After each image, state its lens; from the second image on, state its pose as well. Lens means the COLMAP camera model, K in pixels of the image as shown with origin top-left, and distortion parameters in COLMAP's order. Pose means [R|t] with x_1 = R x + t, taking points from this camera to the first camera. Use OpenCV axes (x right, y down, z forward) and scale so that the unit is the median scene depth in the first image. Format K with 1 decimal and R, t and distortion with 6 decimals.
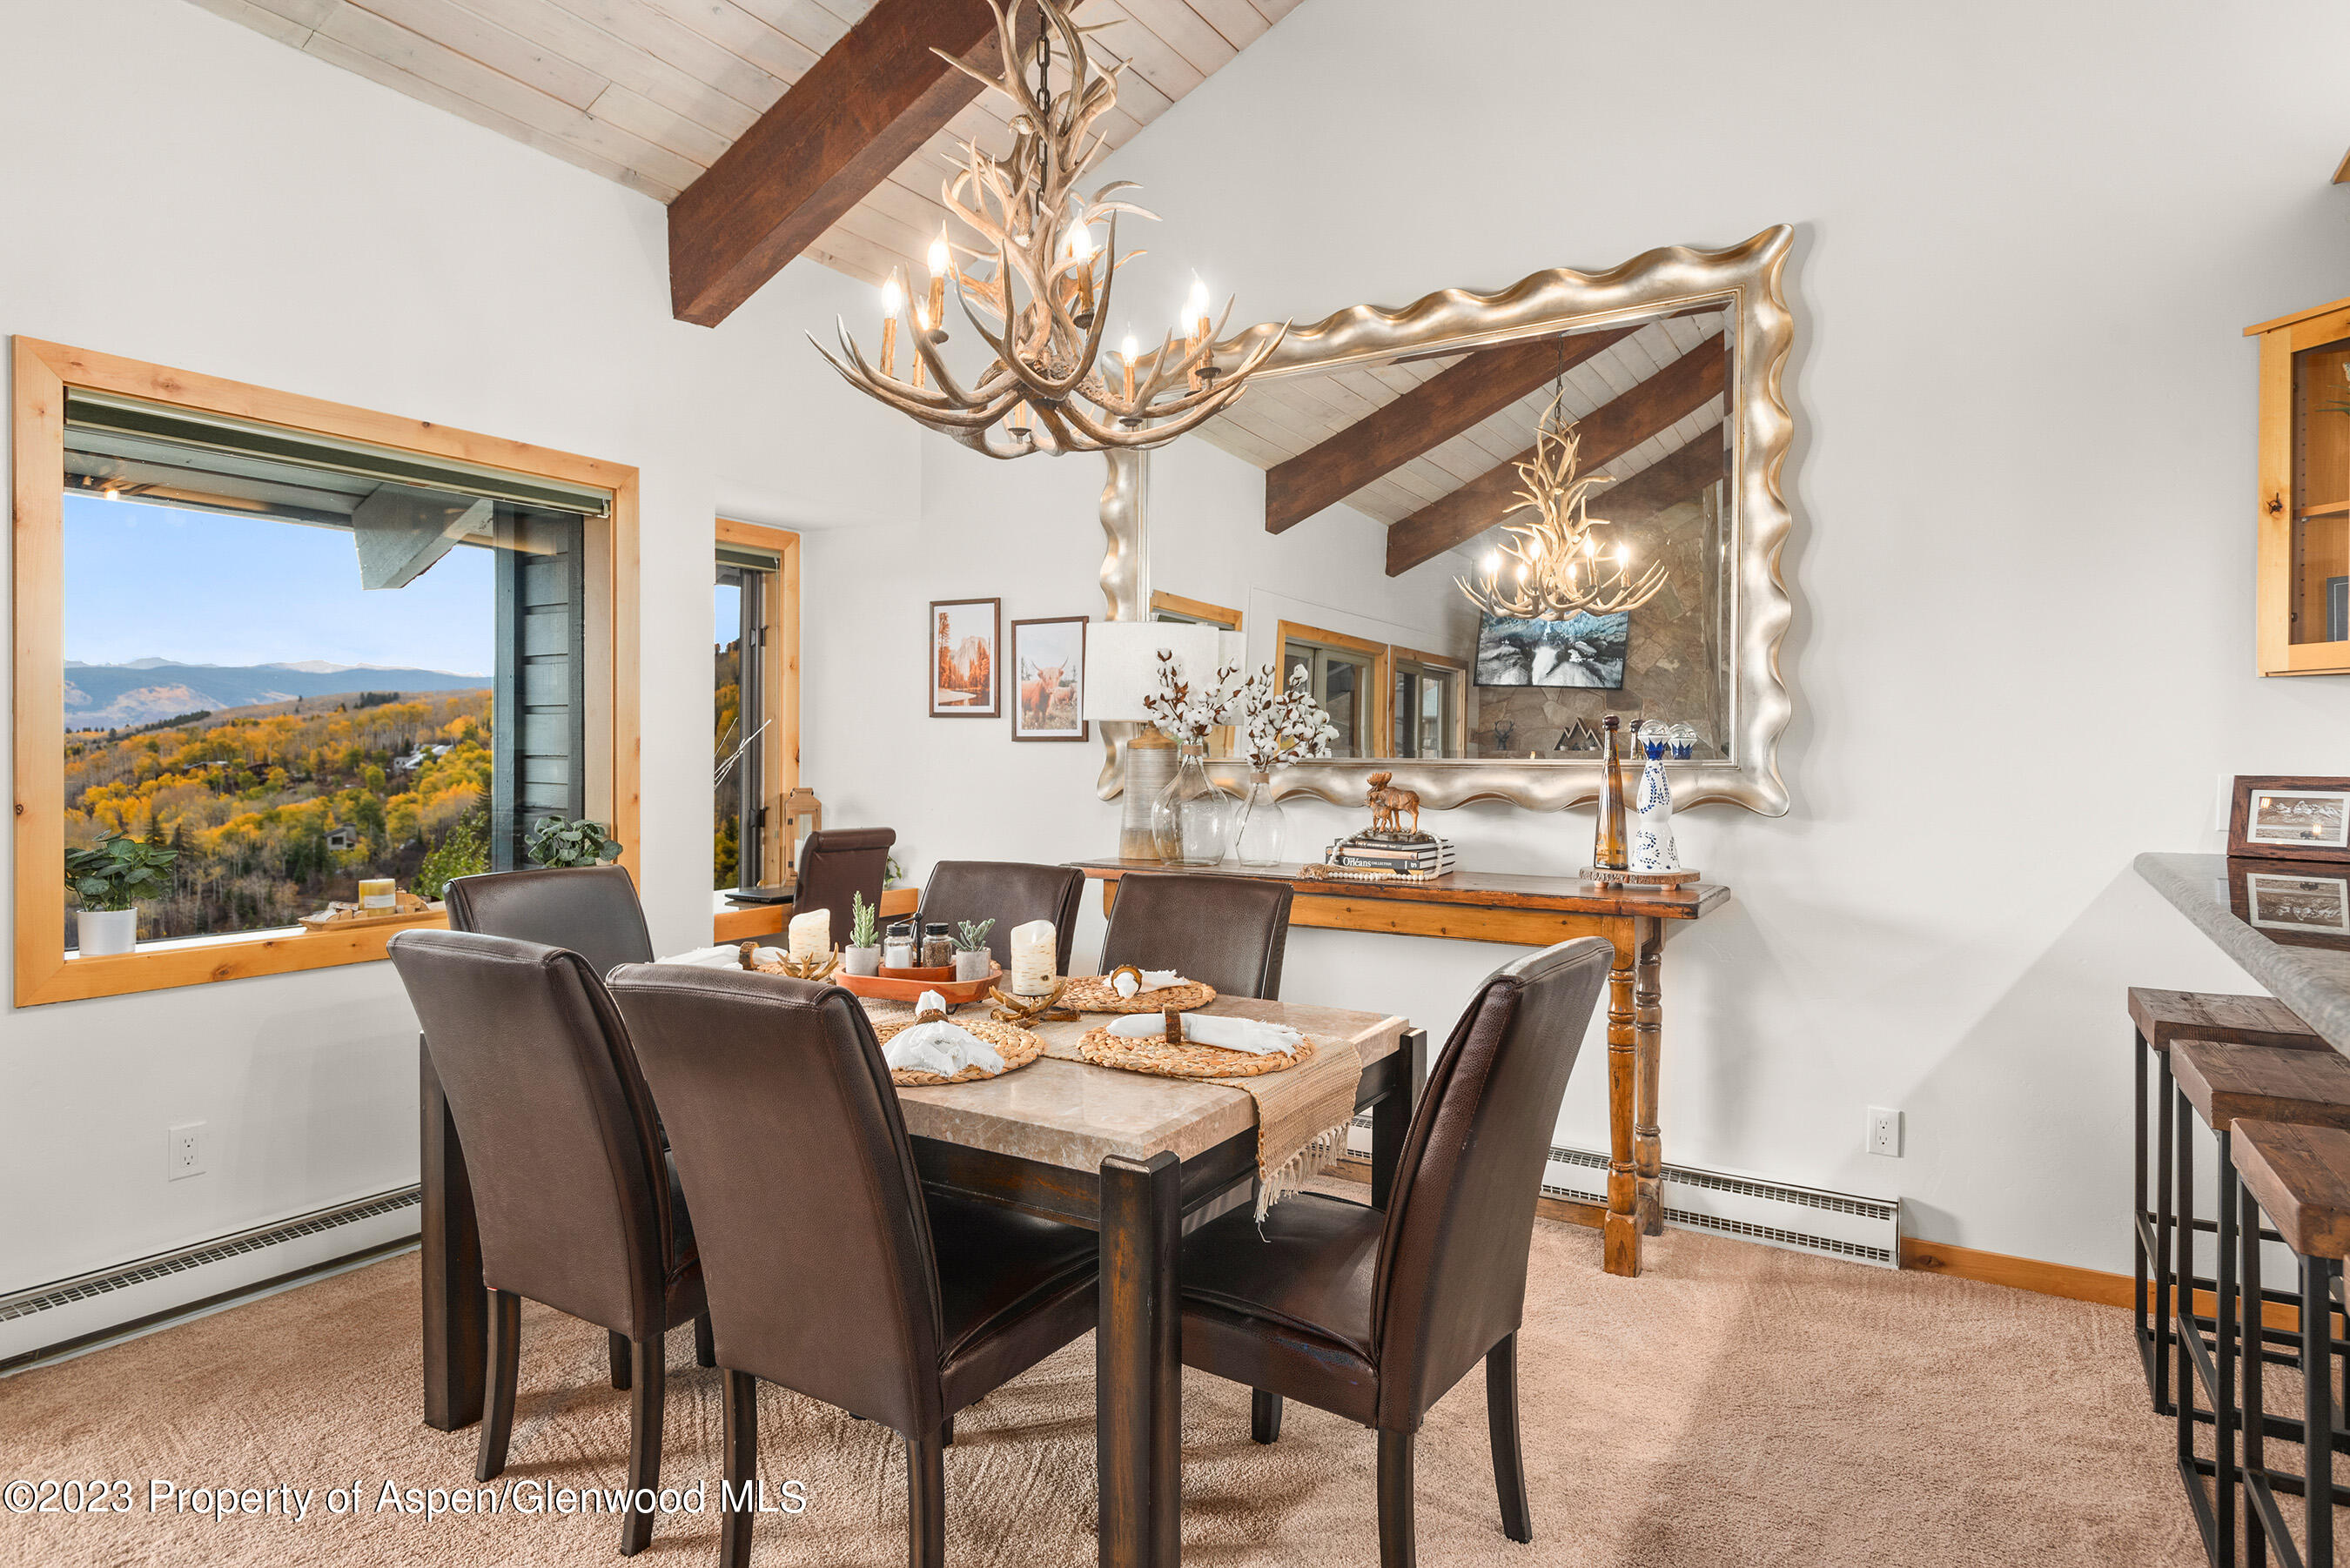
lens RADIAL K [[1311.1, 0, 1196.5], [0, 1311.1, 767.4], [0, 0, 1]] dist [0.023529, -0.006689]
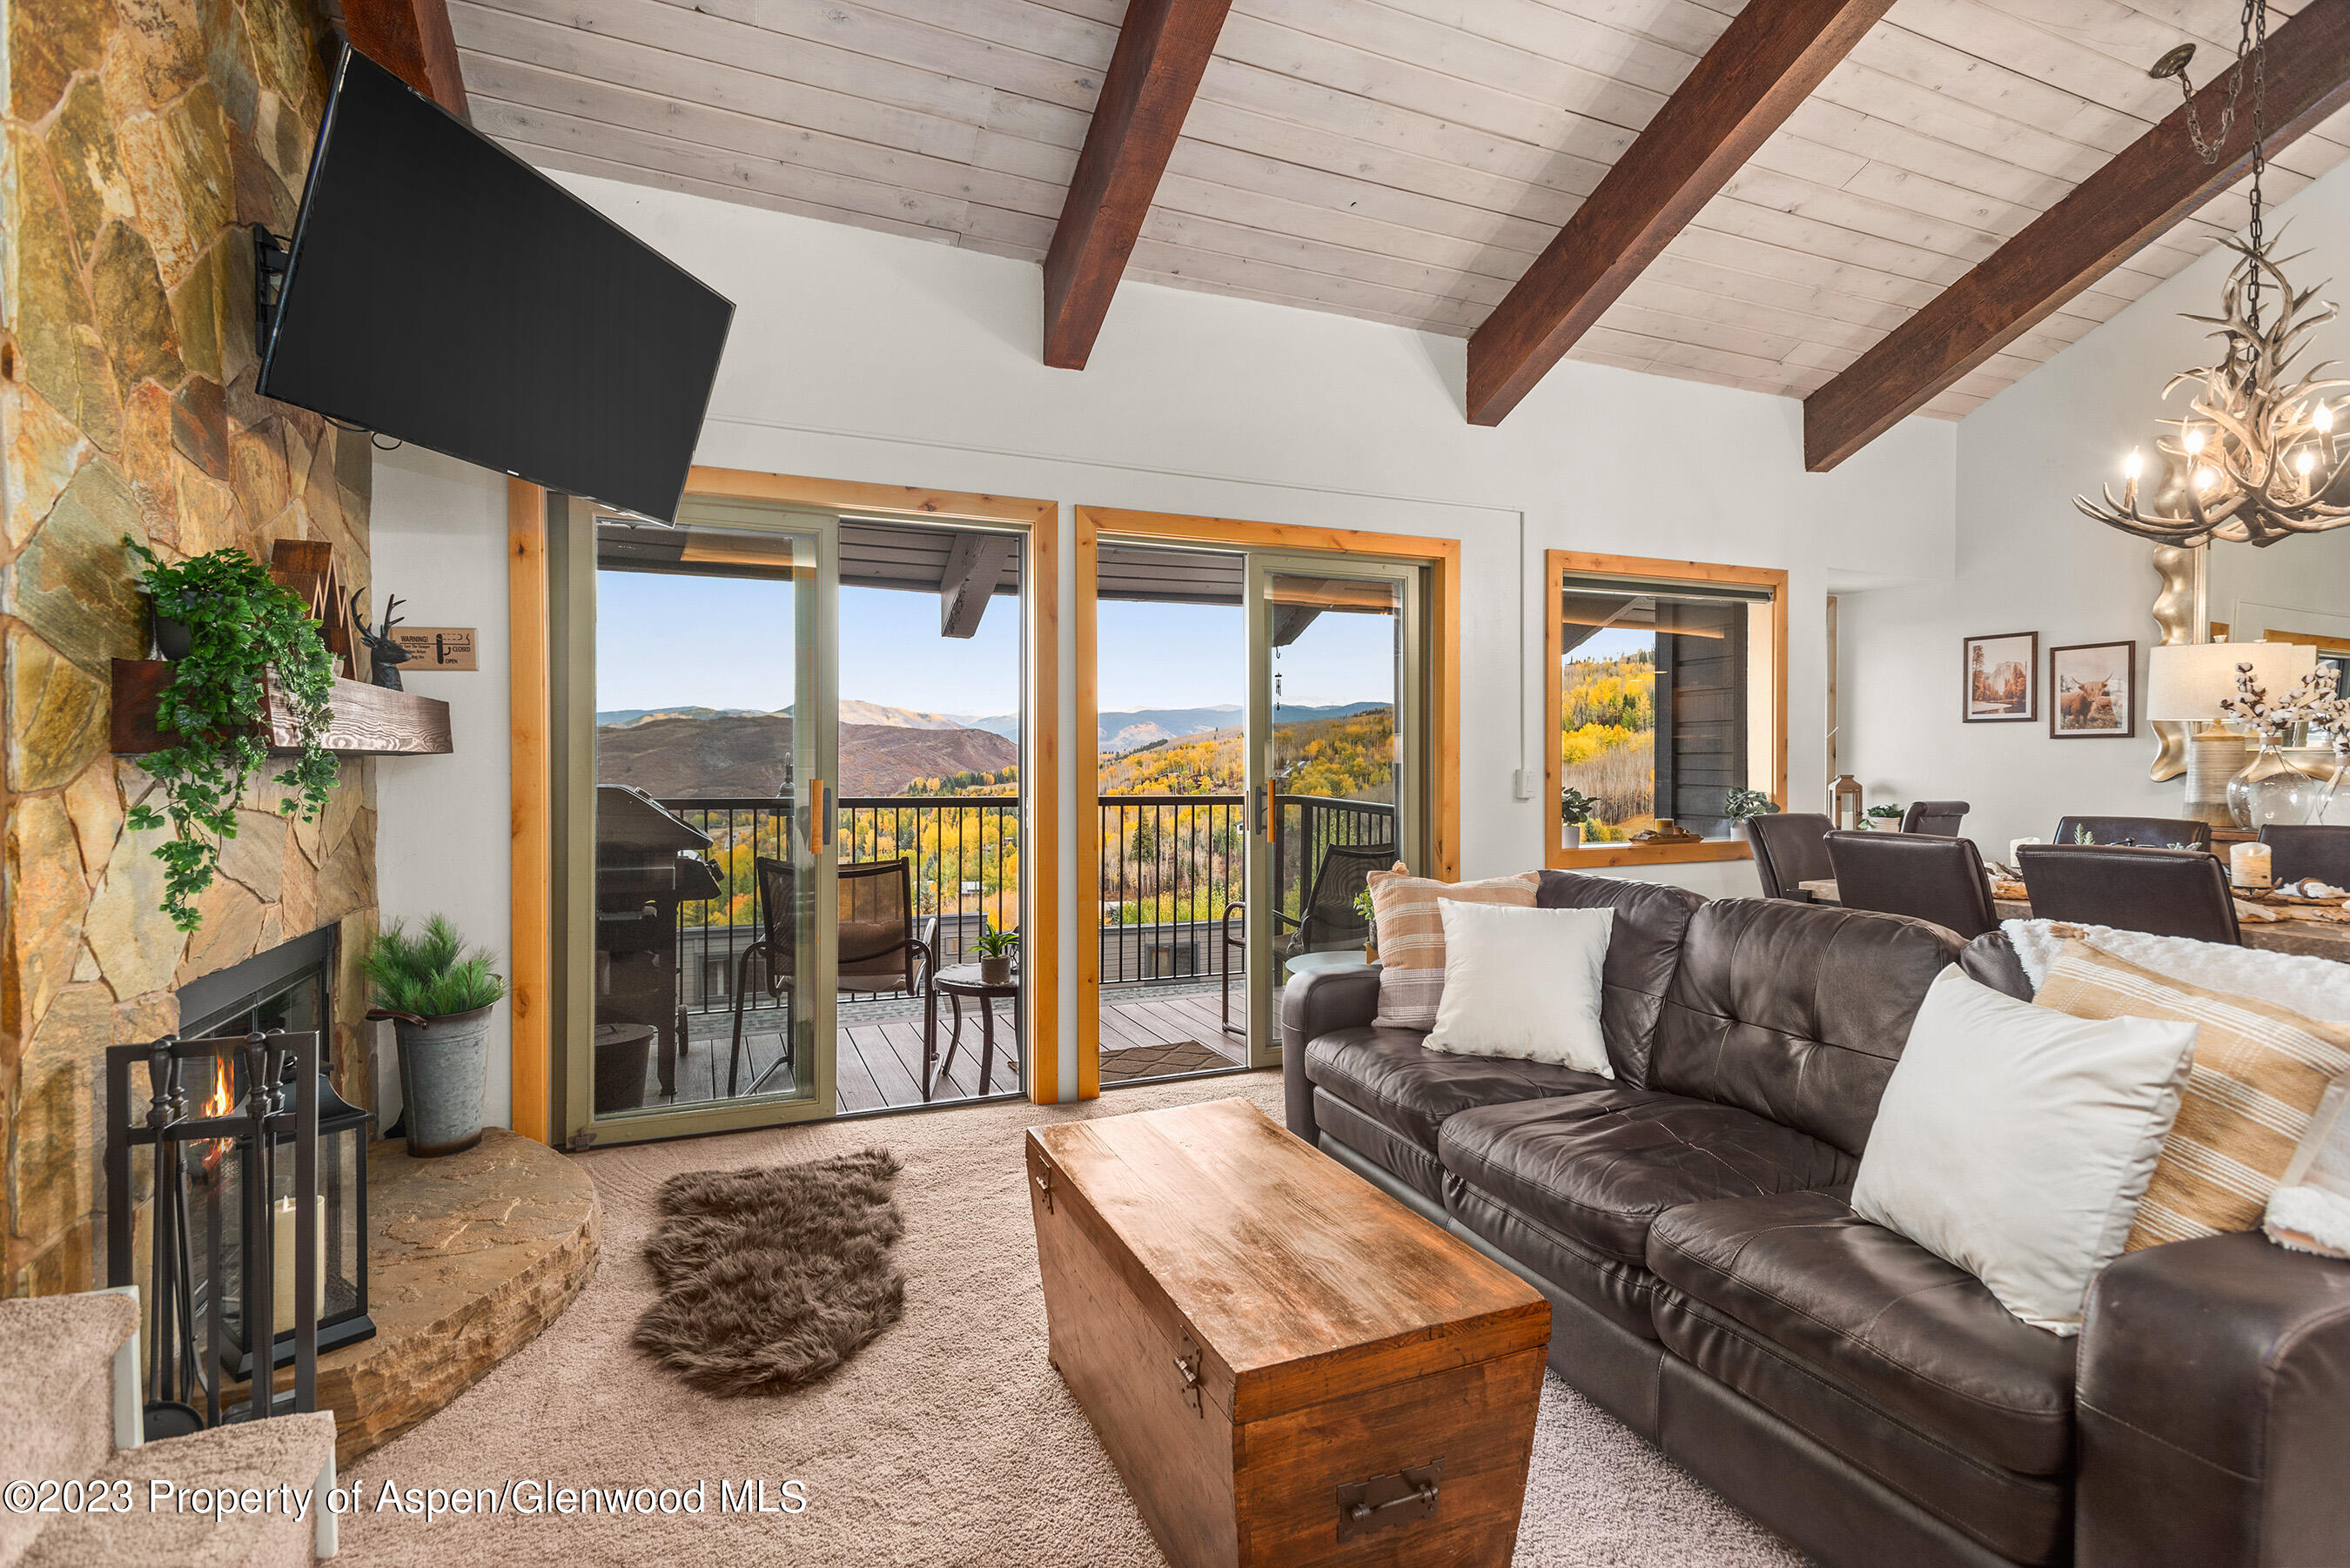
lens RADIAL K [[1108.7, 0, 1182.5], [0, 1108.7, 778.9], [0, 0, 1]] dist [0.024359, -0.009471]
pose [[0.813298, 0.001195, -0.581847, -0.195911], [-0.000349, 0.999999, 0.001566, 0.019599], [0.581848, -0.001070, 0.813297, -0.440910]]
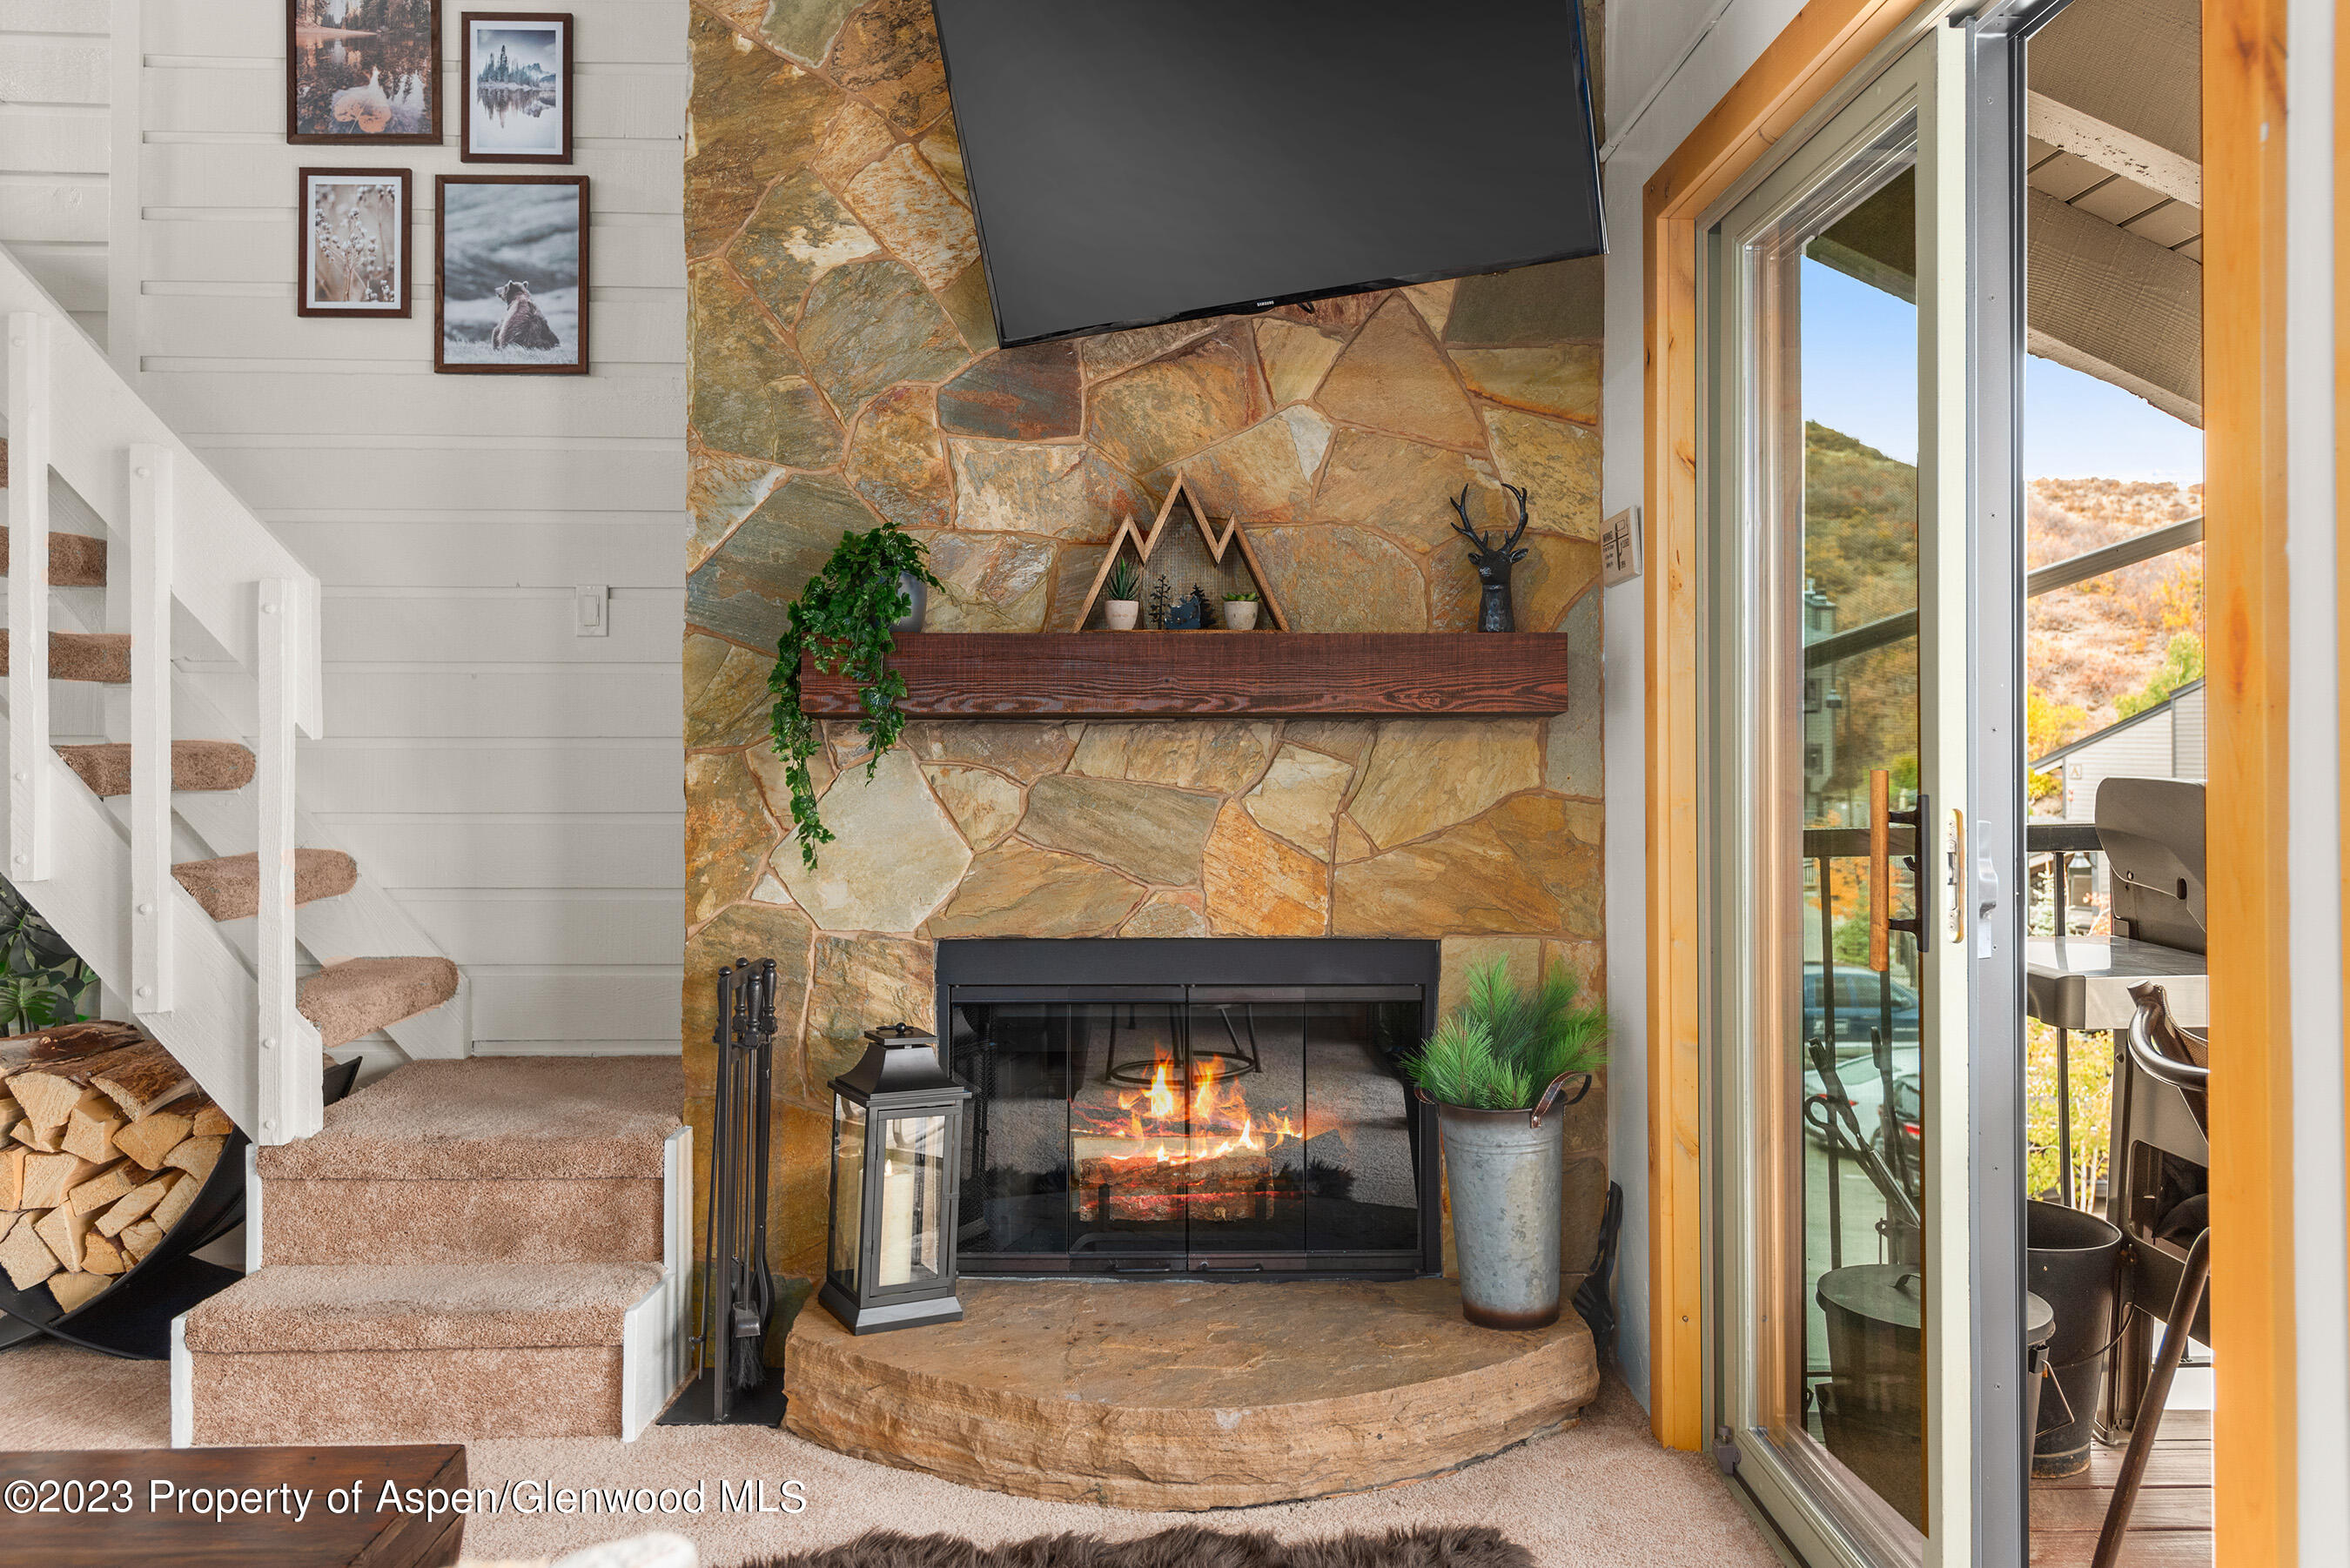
lens RADIAL K [[1740.5, 0, 1181.7], [0, 1740.5, 714.4], [0, 0, 1]] dist [0.037639, -0.035642]
pose [[-0.846231, -0.011736, -0.532687, -0.458165], [-0.010926, 0.999929, -0.004672, 0.011131], [0.532704, 0.001867, -0.846300, 0.325988]]
